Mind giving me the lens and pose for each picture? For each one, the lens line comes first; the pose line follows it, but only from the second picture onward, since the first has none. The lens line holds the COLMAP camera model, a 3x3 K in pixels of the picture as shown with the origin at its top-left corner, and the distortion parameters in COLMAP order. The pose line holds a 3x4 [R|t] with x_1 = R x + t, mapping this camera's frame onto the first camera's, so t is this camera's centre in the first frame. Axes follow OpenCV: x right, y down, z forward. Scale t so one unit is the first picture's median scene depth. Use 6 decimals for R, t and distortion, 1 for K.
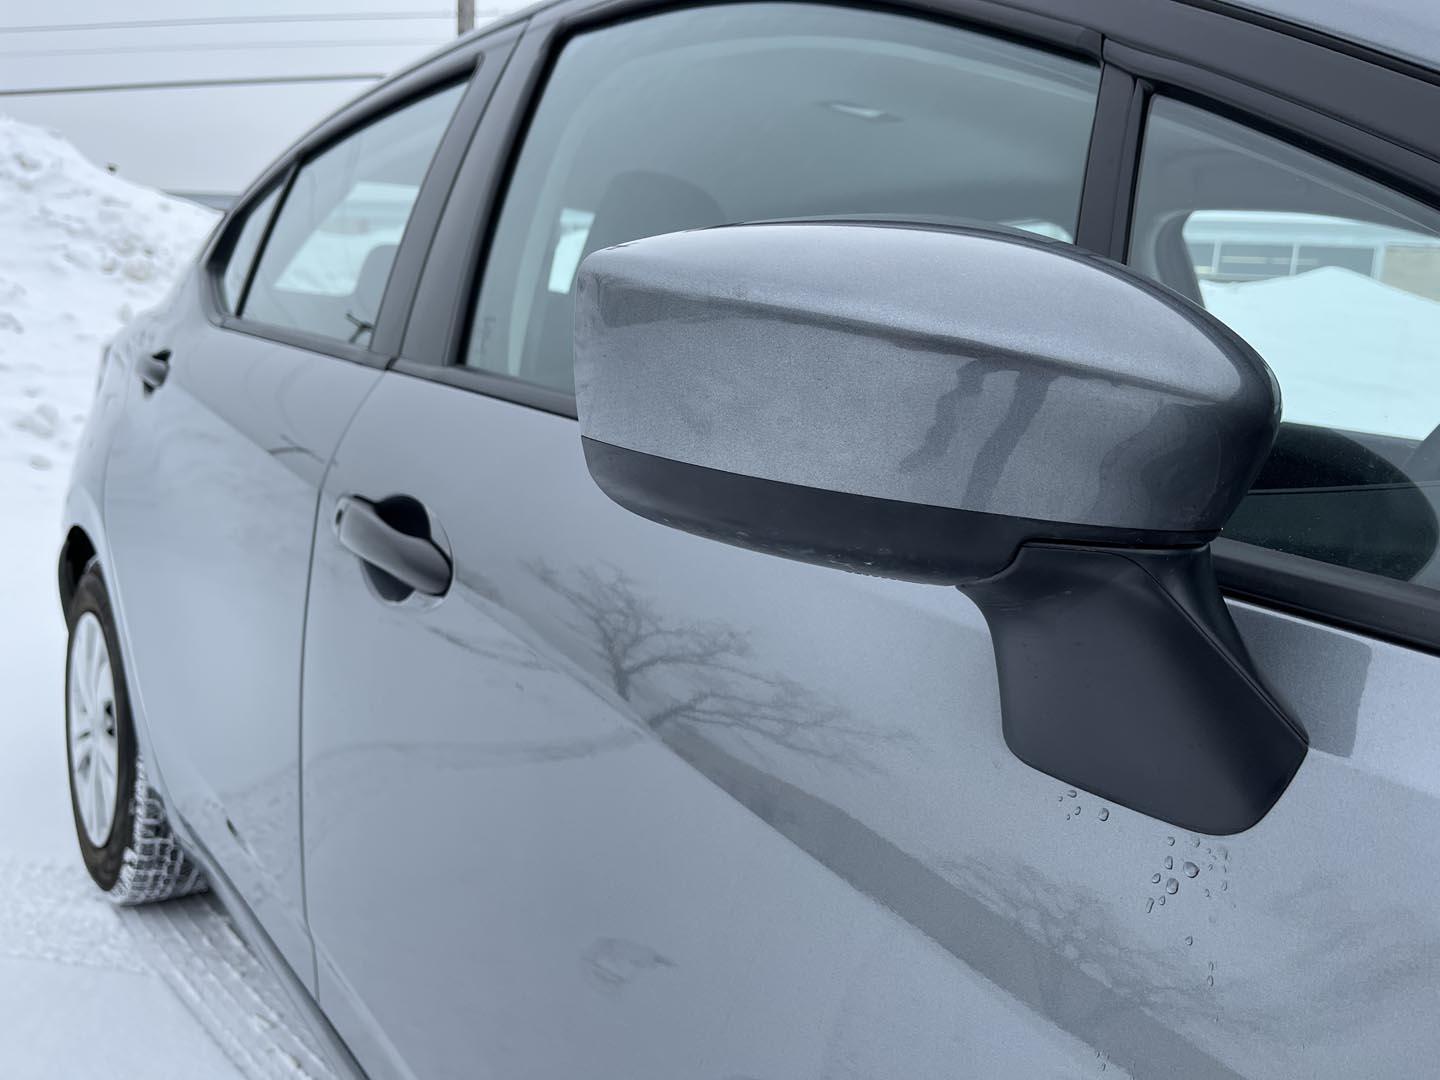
lens RADIAL K [[1148.0, 0, 735.9], [0, 1148.0, 541.2], [0, 0, 1]] dist [-0.014481, -0.022056]
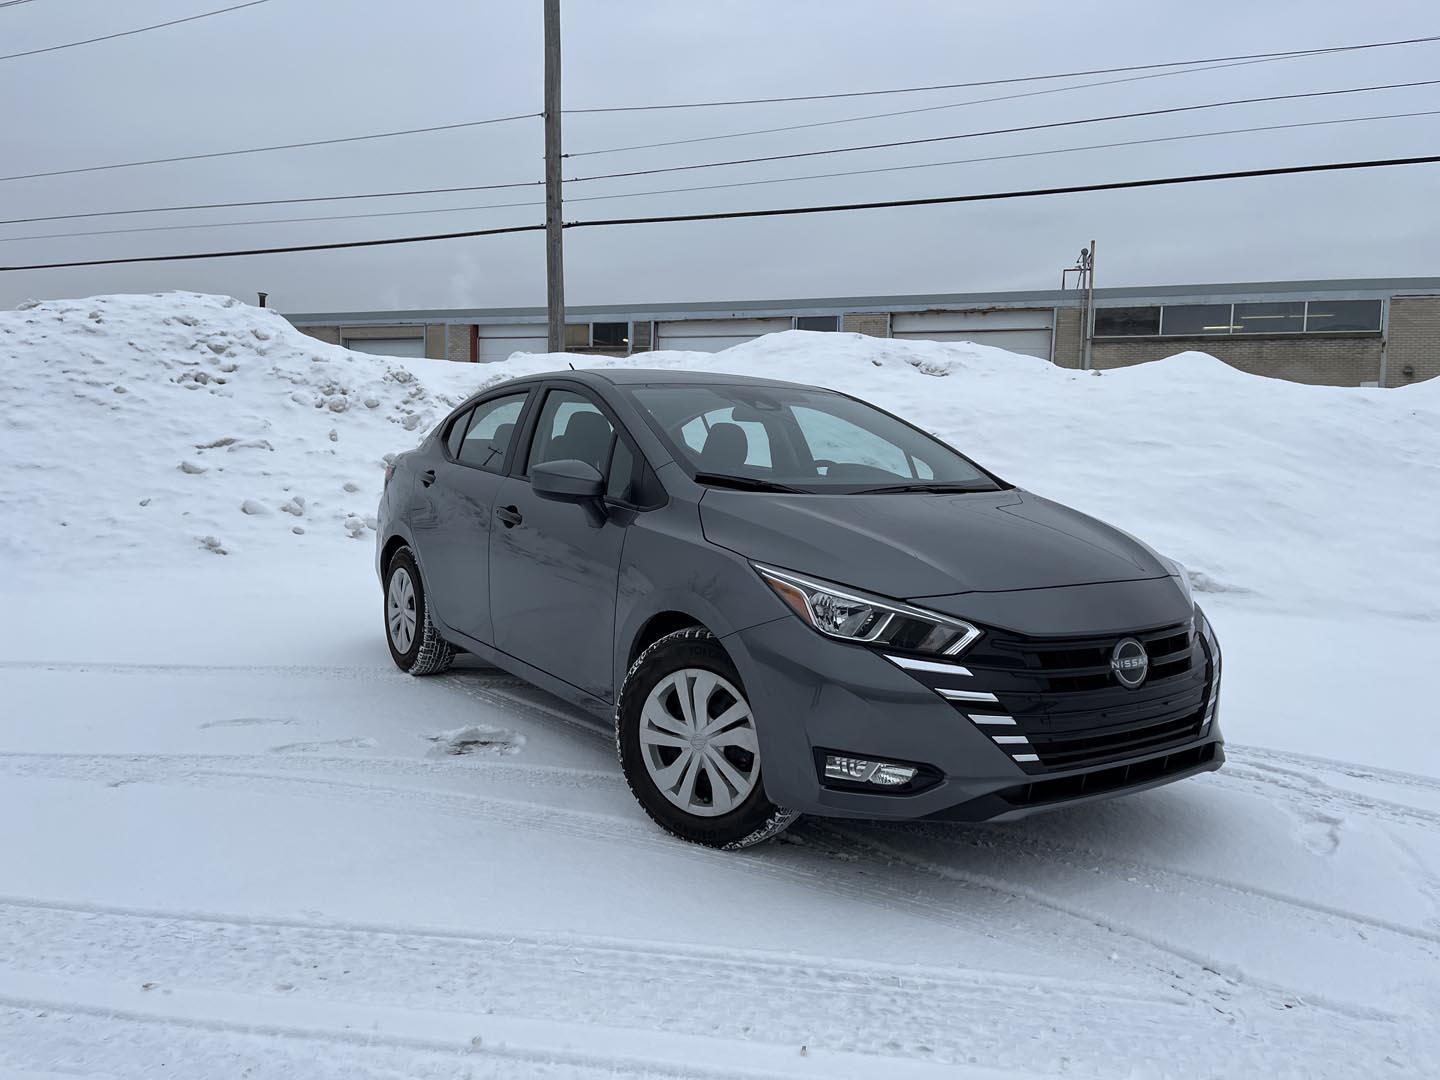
lens RADIAL K [[1086.3, 0, 723.9], [0, 1086.3, 549.2], [0, 0, 1]] dist [0.072952, -0.093374]
pose [[0.994425, -0.042296, -0.096595, 0.113581], [0.037365, 0.997932, -0.052305, 0.046621], [0.098607, 0.048404, 0.993948, -0.379981]]
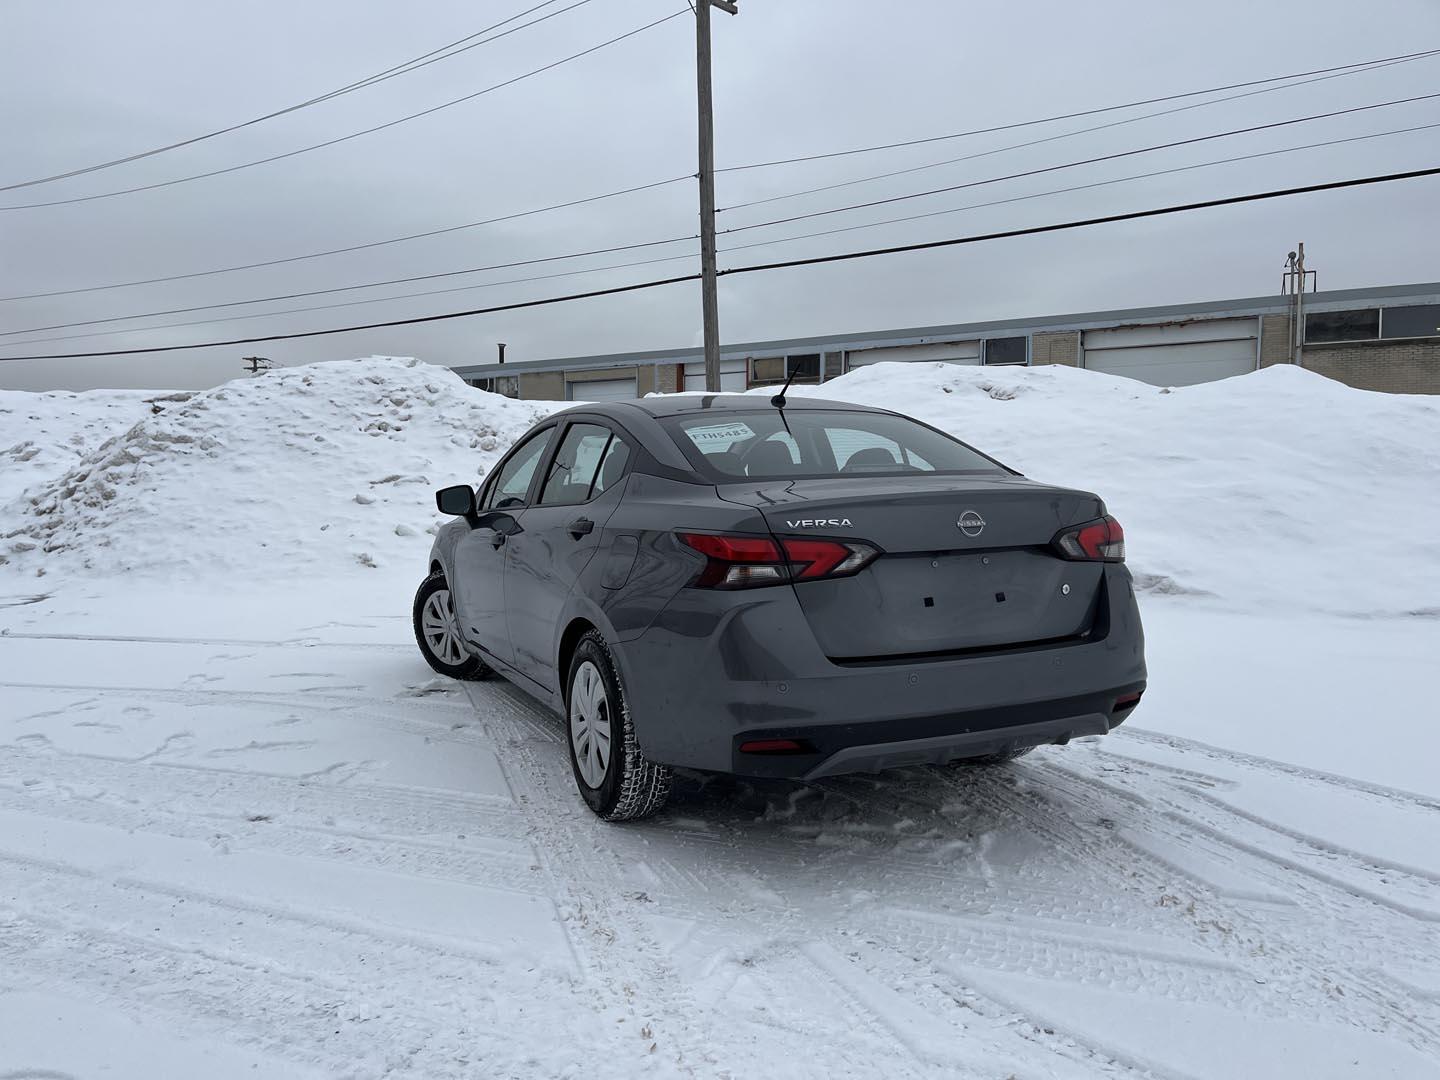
lens RADIAL K [[1086.3, 0, 715.0], [0, 1086.3, 553.6], [0, 0, 1]] dist [0.072952, -0.093374]
pose [[0.946477, -0.052761, -0.318430, 0.354432], [0.028534, 0.996364, -0.080276, 0.080899], [0.321508, 0.066893, 0.944541, -0.500076]]
